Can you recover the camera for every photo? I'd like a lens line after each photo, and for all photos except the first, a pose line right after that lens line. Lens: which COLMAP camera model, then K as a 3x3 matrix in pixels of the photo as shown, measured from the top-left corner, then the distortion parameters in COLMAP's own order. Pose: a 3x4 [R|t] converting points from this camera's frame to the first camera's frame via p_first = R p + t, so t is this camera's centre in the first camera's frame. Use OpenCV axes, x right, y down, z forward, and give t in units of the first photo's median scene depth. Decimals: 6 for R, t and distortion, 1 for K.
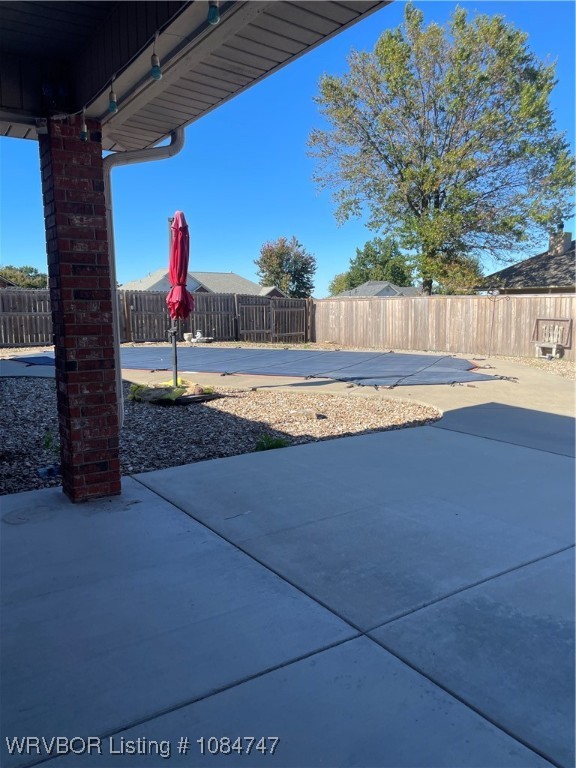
lens RADIAL K [[589.1, 0, 288.1], [0, 589.1, 384.4], [0, 0, 1]] dist [0.051992, -0.060654]
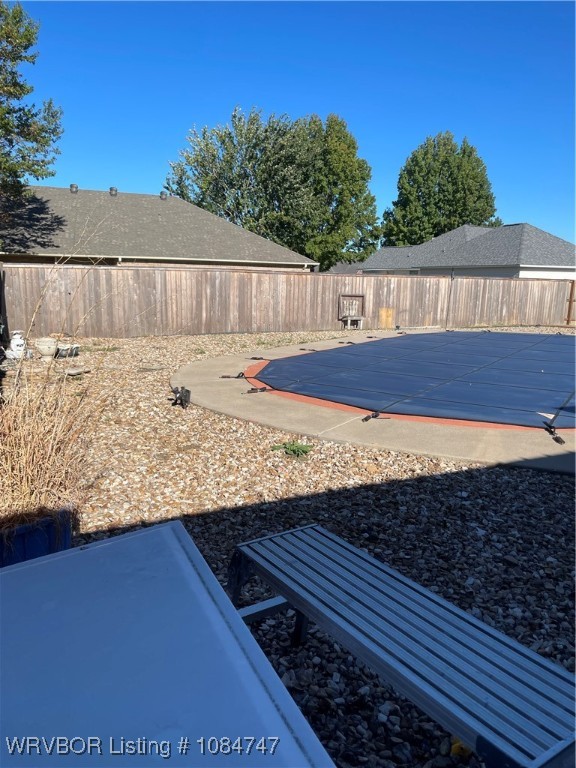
lens RADIAL K [[589.1, 0, 284.2], [0, 589.1, 378.1], [0, 0, 1]] dist [0.051992, -0.060654]
pose [[0.008918, -0.161744, 0.986792, -0.703431], [0.108767, 0.981133, 0.159834, -0.145354], [-0.994027, 0.105905, 0.026343, 1.082309]]
